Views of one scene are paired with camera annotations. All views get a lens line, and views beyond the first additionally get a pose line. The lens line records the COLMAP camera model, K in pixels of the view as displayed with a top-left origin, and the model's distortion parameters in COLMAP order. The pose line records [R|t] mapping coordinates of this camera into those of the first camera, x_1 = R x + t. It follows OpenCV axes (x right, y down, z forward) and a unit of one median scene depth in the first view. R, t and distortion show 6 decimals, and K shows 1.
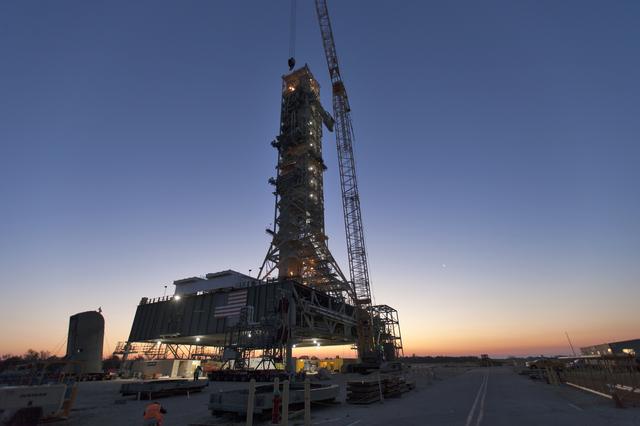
lens RADIAL K [[271.8, 0, 322.0], [0, 271.8, 208.2], [0, 0, 1]] dist [0.000792, 0.000056]
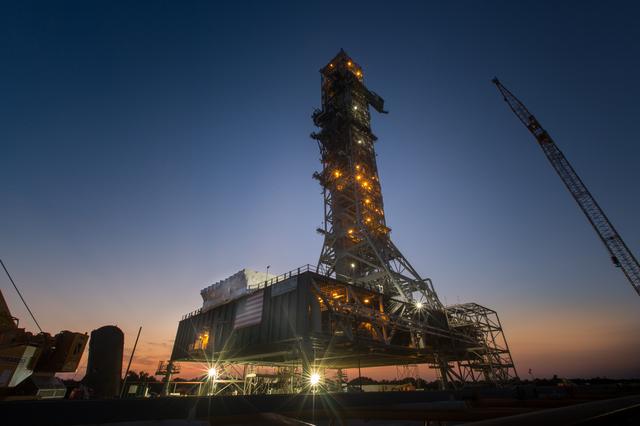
lens RADIAL K [[283.3, 0, 318.7], [0, 283.3, 201.4], [0, 0, 1]] dist [-0.002391, -0.000285]
pose [[0.945969, -0.168383, -0.277109, 0.109852], [0.151742, 0.985128, -0.080601, 0.100420], [0.286560, 0.034197, 0.957452, 0.186013]]
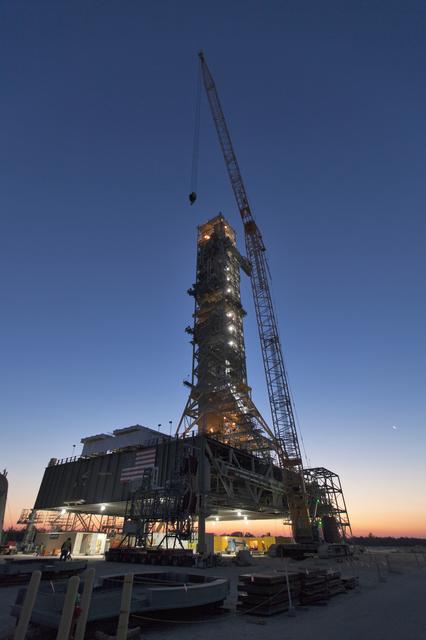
lens RADIAL K [[284.8, 0, 213.0], [0, 284.8, 320.0], [0, 0, 1]] dist [-0.000127, -0.000372]
pose [[0.991620, -0.057258, -0.115806, 0.029065], [0.040221, 0.988696, -0.144441, 0.023086], [0.122768, 0.138573, 0.982713, 0.042966]]
